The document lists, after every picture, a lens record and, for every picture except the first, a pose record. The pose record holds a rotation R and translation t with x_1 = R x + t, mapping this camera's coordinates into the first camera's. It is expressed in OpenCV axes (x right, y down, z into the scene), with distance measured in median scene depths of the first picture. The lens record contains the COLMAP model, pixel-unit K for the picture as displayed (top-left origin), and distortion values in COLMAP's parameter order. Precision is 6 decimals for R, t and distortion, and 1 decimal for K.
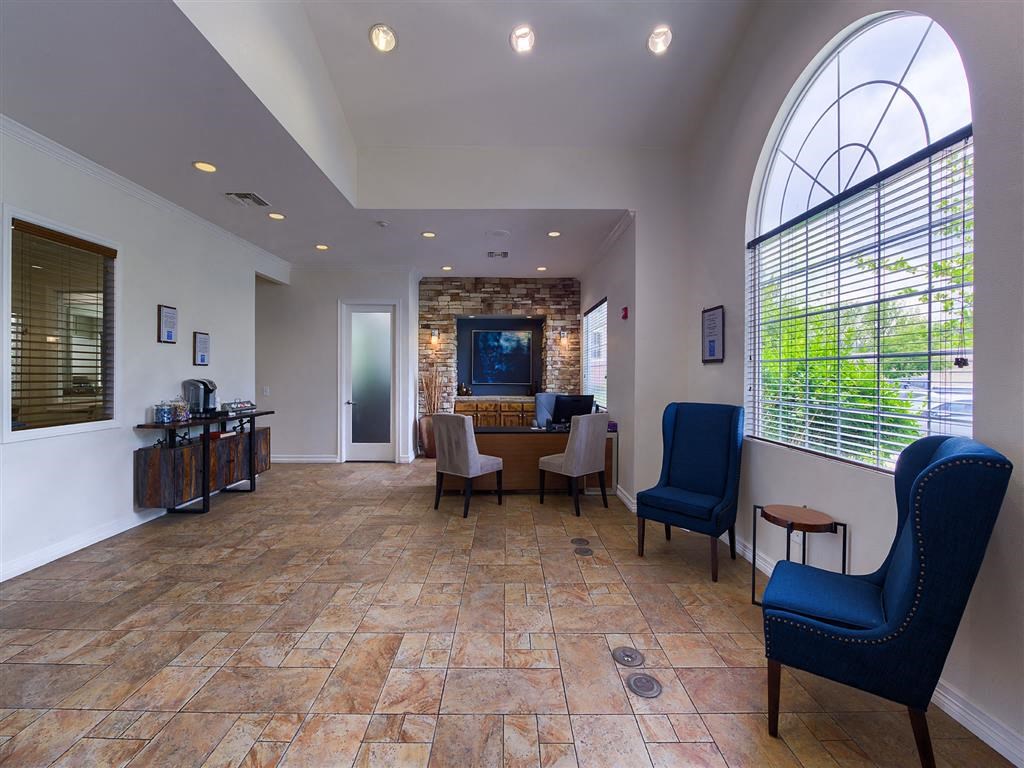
lens RADIAL K [[425.0, 0, 509.1], [0, 425.0, 377.5], [0, 0, 1]] dist [-0.007965, 0.000098]
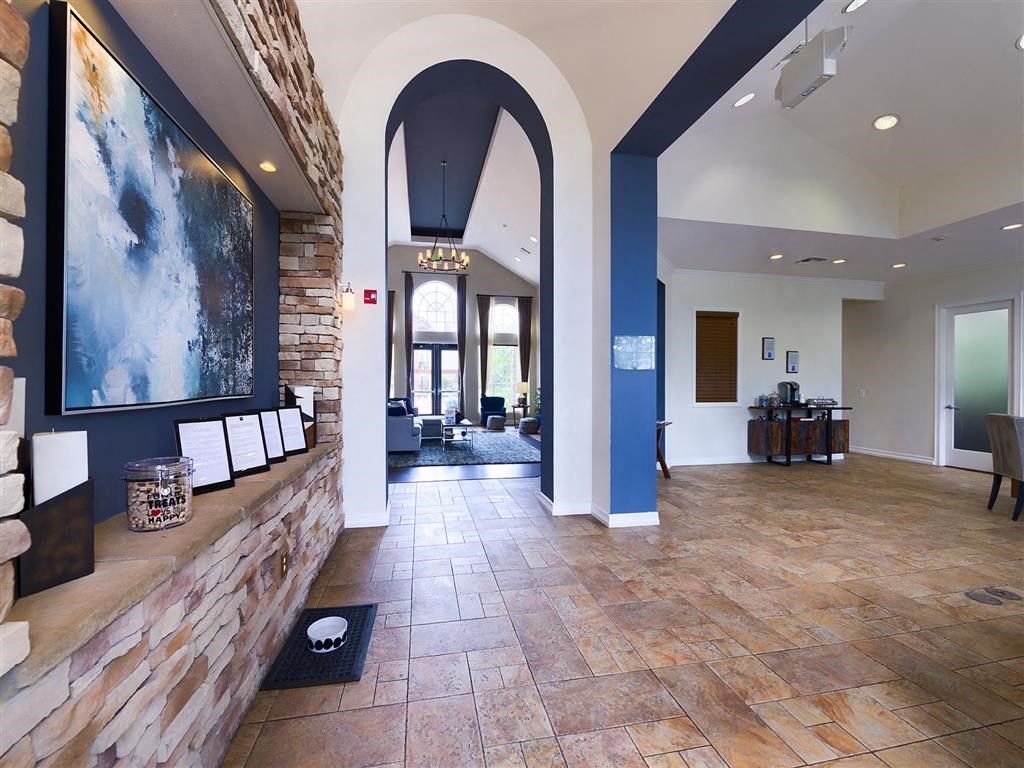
lens RADIAL K [[425.0, 0, 508.6], [0, 425.0, 384.0], [0, 0, 1]] dist [-0.007965, 0.000098]
pose [[0.214157, -0.003024, -0.976795, 0.583054], [-0.007740, 0.999959, -0.004792, 0.029257], [0.976769, 0.008586, 0.214125, -0.343099]]
